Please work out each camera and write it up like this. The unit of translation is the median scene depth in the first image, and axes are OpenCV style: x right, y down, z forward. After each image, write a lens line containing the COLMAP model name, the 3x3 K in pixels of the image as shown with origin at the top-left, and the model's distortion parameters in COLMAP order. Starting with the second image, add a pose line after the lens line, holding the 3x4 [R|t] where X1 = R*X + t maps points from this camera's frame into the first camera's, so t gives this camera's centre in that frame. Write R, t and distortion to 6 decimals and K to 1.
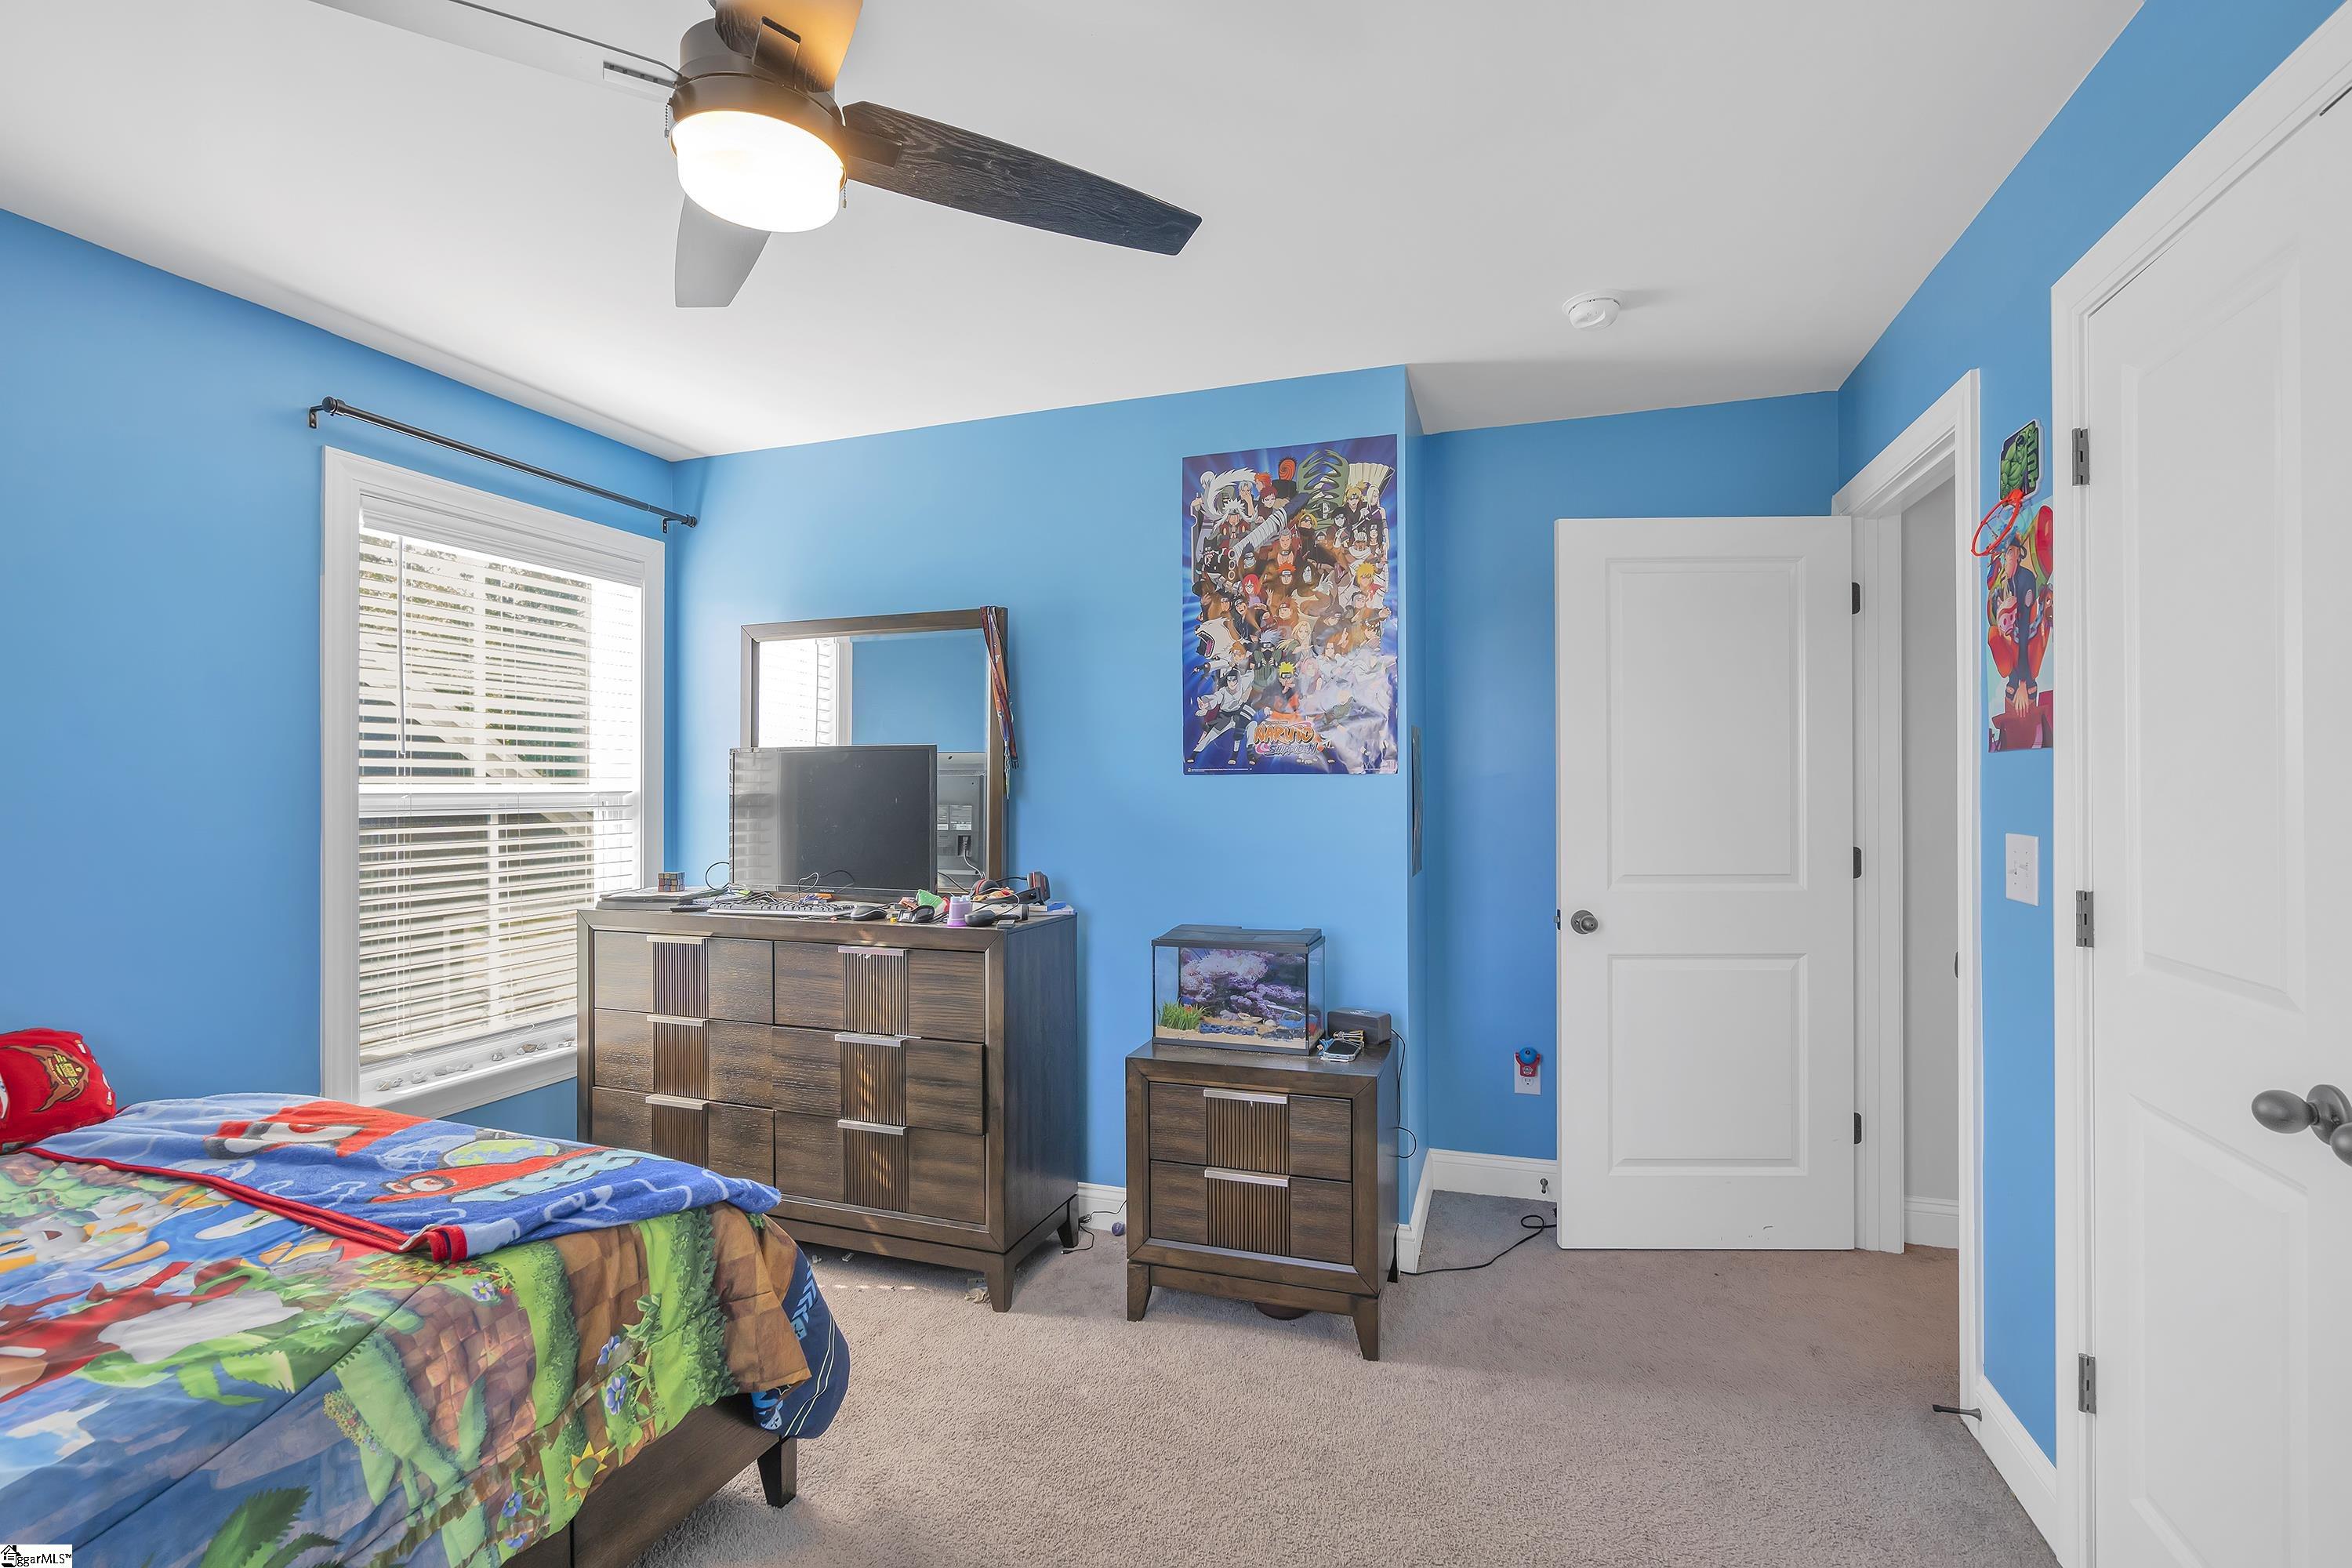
lens RADIAL K [[1056.9, 0, 1163.7], [0, 1056.9, 789.4], [0, 0, 1]] dist [0.002275, 0.000124]
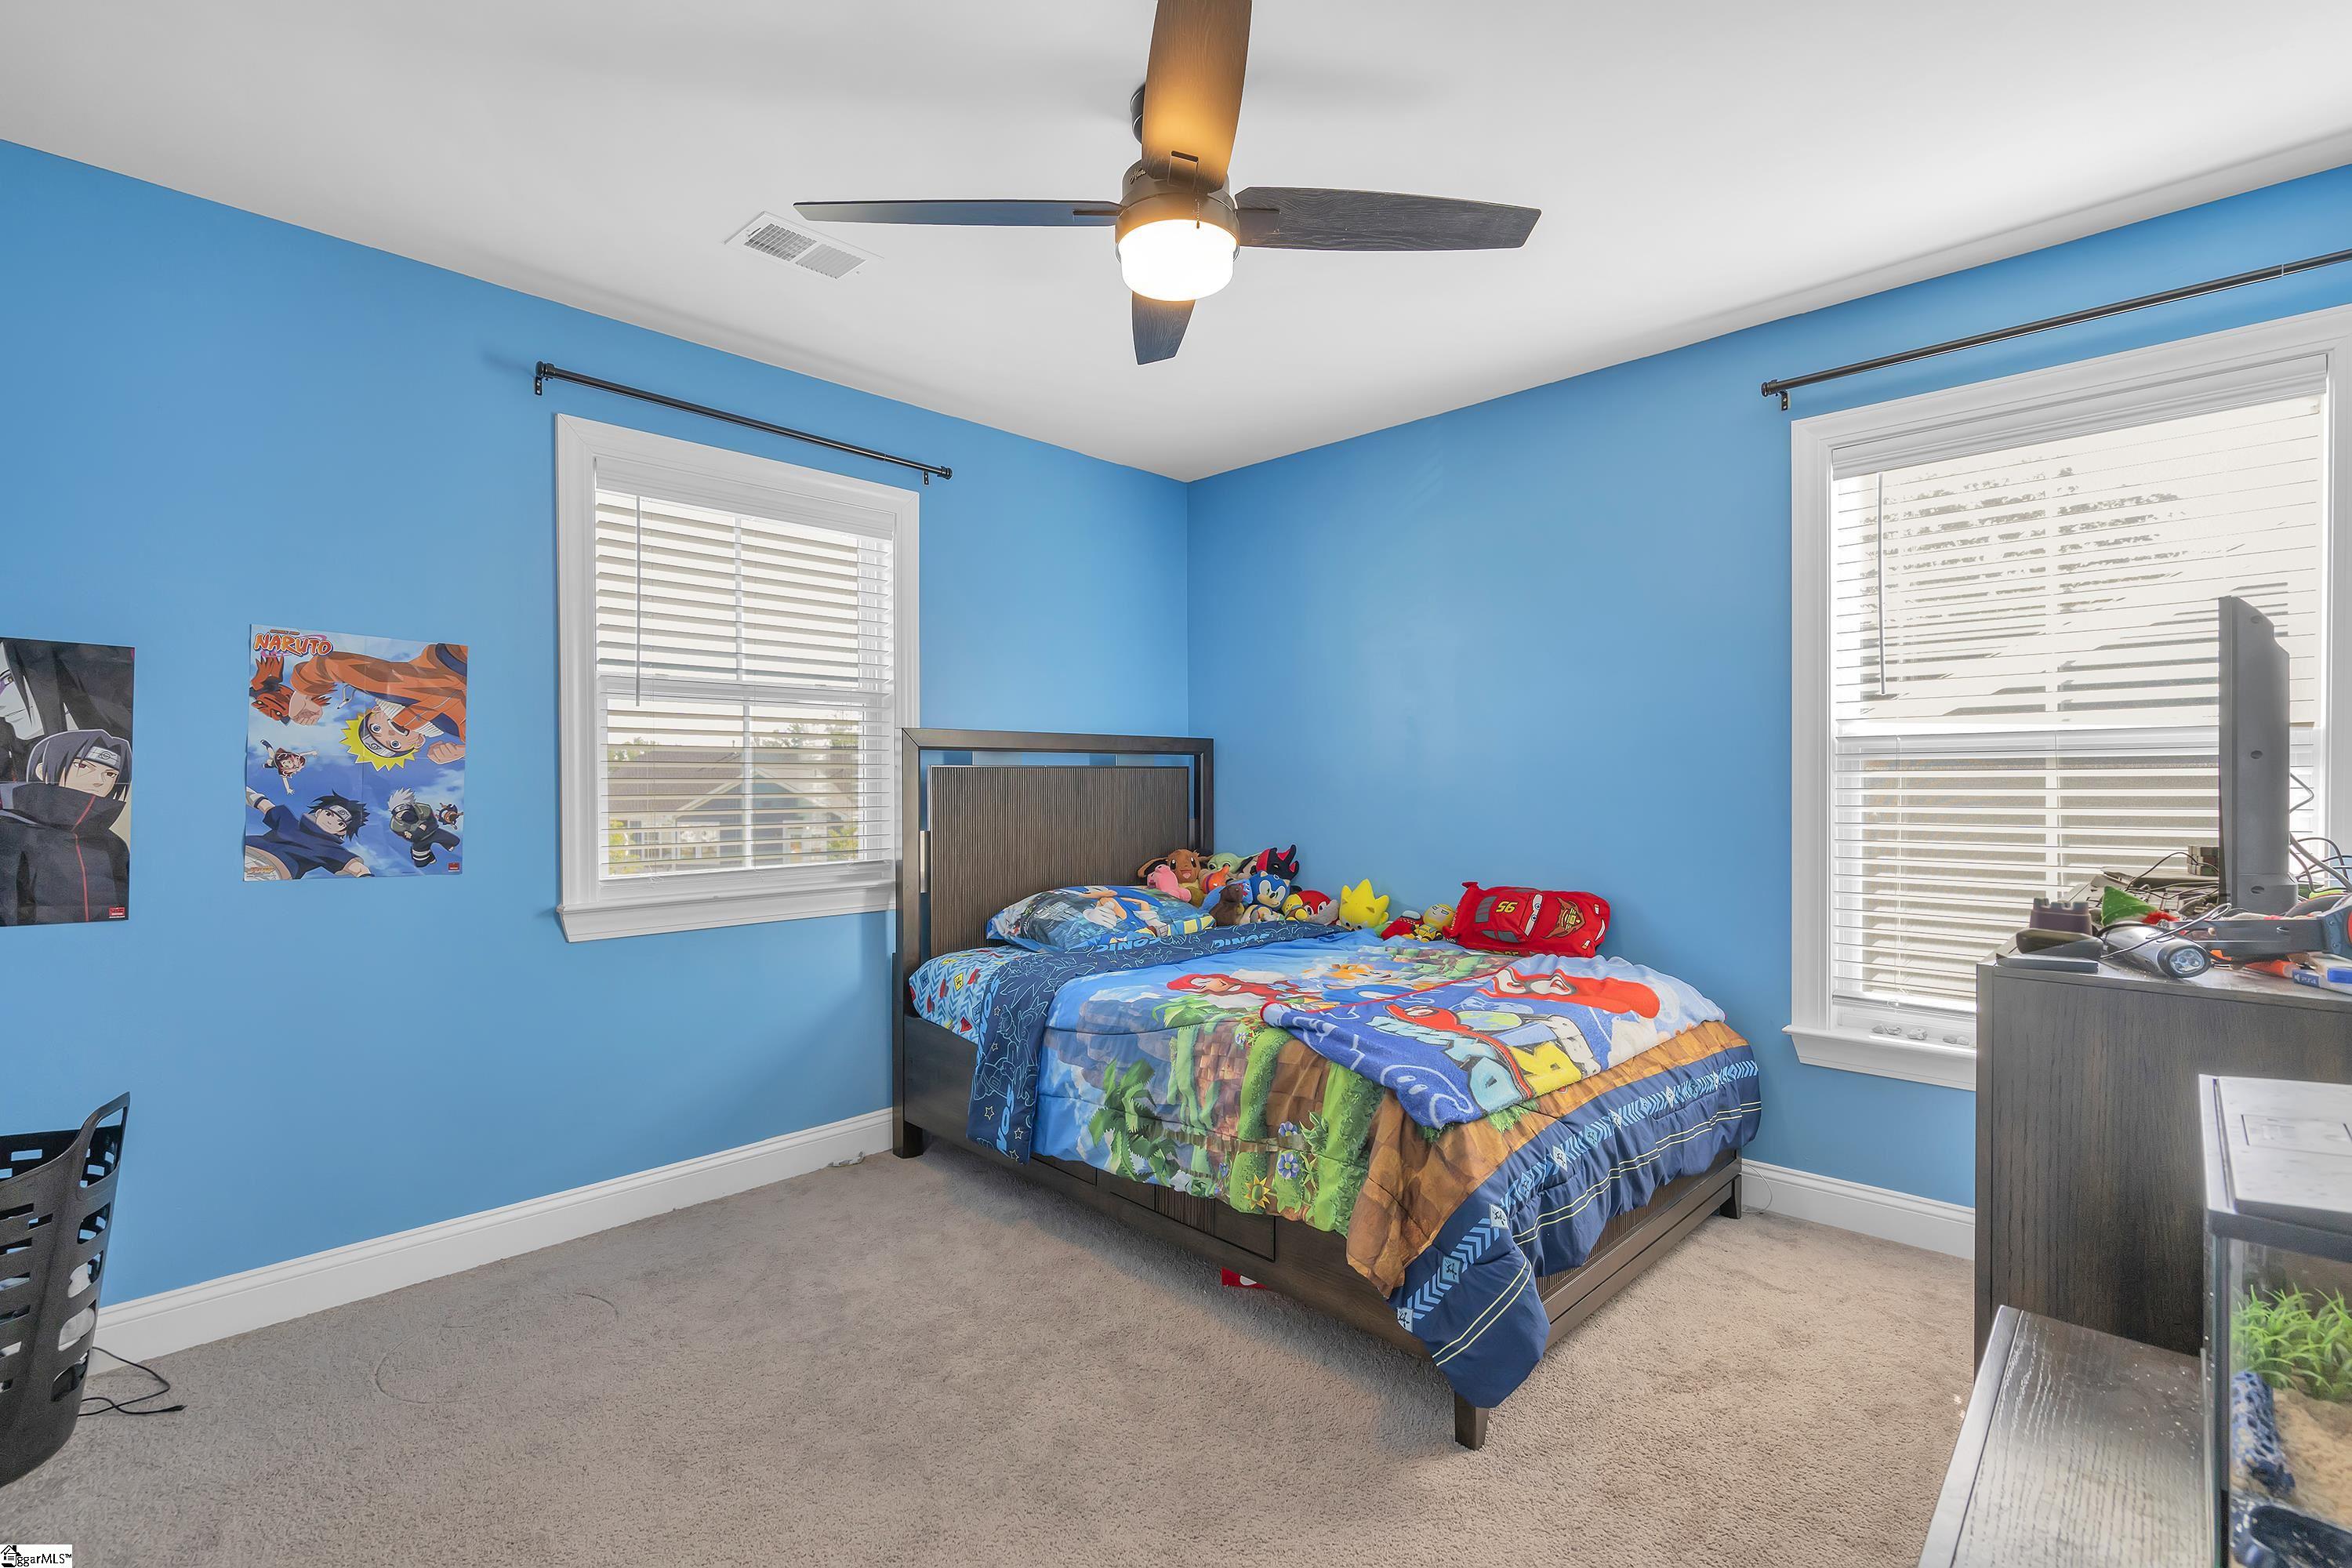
lens RADIAL K [[1056.9, 0, 1166.0], [0, 1056.9, 785.4], [0, 0, 1]] dist [0.002275, 0.000124]
pose [[-0.428942, 0.005883, -0.903313, 0.774677], [0.008040, 0.999964, 0.002694, 0.072494], [0.903296, -0.006107, -0.428974, 1.421628]]
